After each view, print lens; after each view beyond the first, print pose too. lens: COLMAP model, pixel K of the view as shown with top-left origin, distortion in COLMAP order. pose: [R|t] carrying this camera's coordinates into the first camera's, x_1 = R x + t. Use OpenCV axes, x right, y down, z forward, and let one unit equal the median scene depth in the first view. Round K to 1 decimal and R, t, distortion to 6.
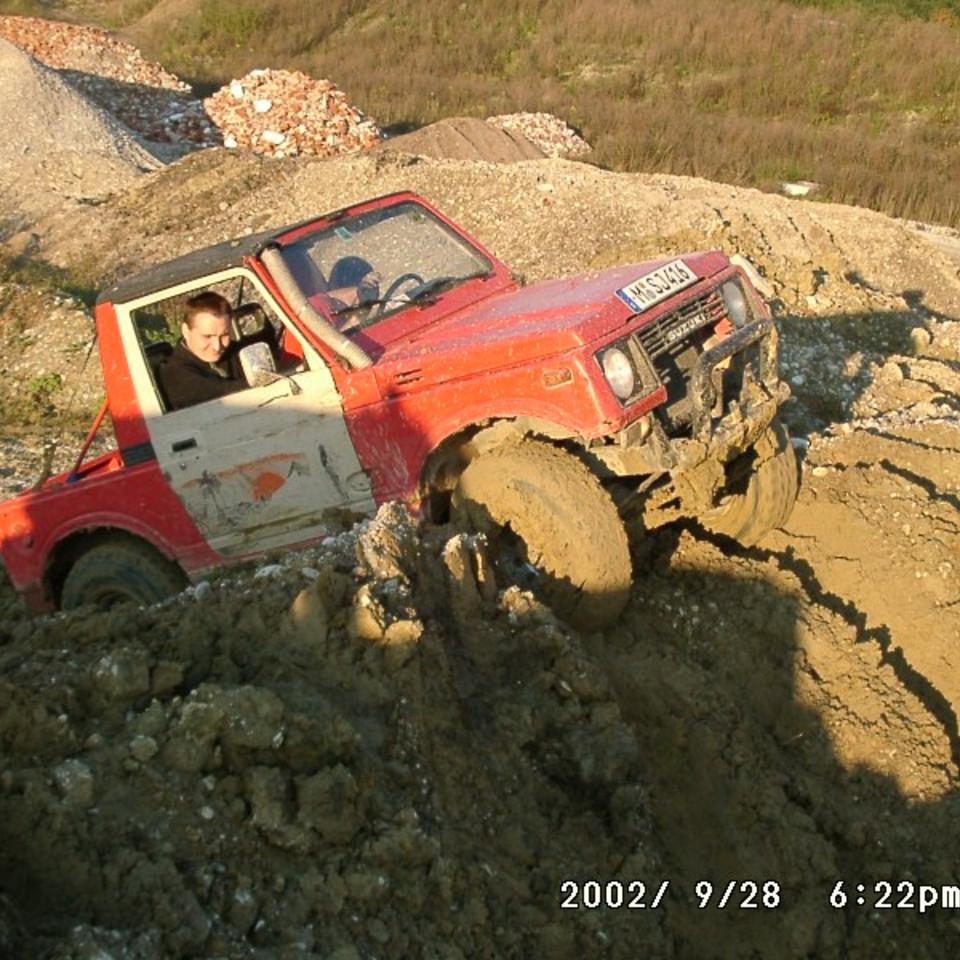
lens RADIAL K [[1937.3, 0, 481.2], [0, 1937.3, 466.3], [0, 0, 1]] dist [-0.119558, 0.138080]
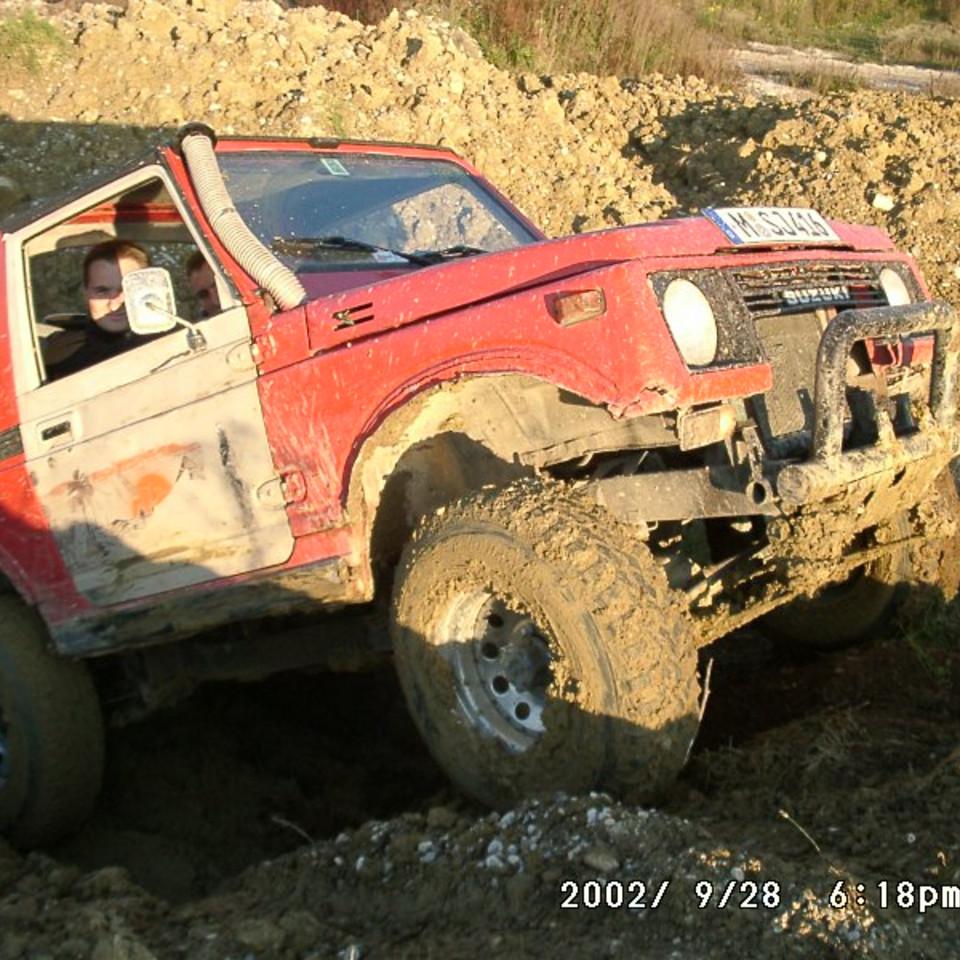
lens RADIAL K [[1572.4, 0, 480.0], [0, 1572.4, 480.0], [0, 0, 1]] dist [-0.139259, 0.074109]
pose [[0.986624, 0.110514, -0.119831, 0.064014], [-0.126526, 0.982668, -0.135477, 0.063591], [0.102782, 0.148827, 0.983507, 0.491222]]
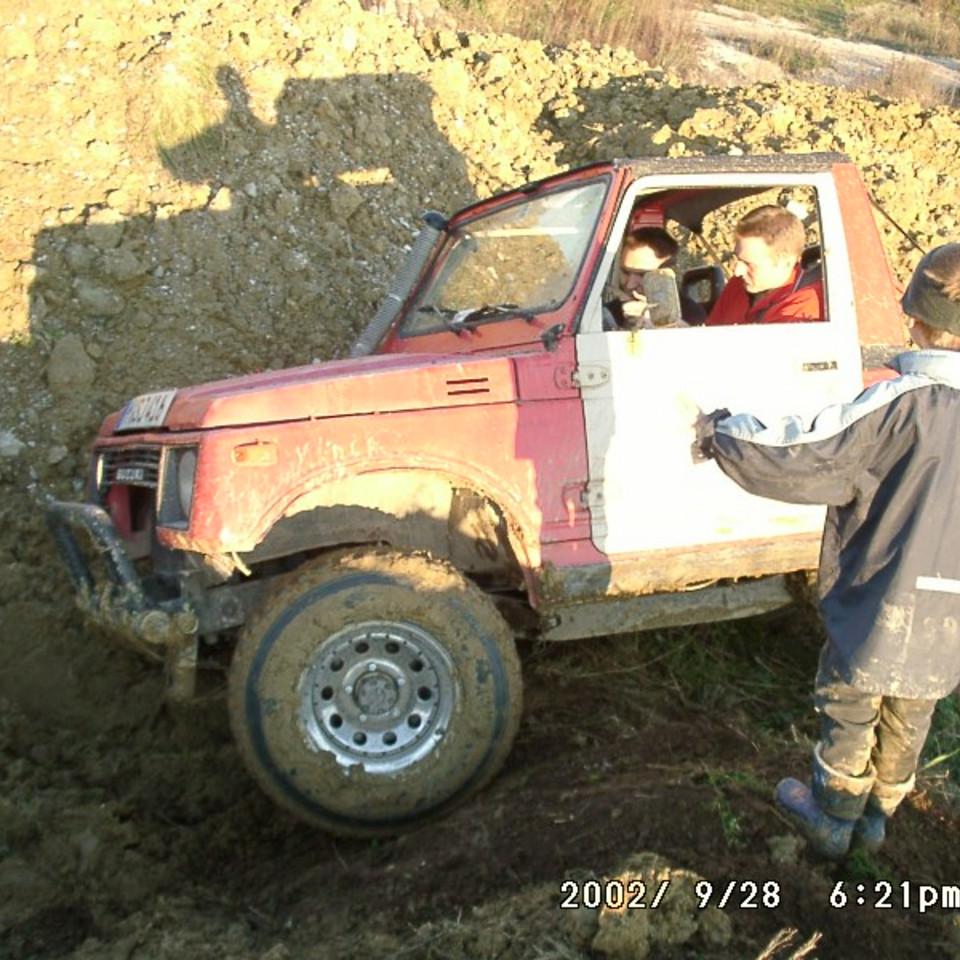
lens RADIAL K [[1572.4, 0, 480.0], [0, 1572.4, 480.0], [0, 0, 1]] dist [-0.139259, 0.074109]
pose [[0.977345, 0.199058, -0.071926, 0.083154], [-0.205831, 0.973056, -0.103898, 0.031812], [0.049306, 0.116349, 0.991984, 0.533649]]
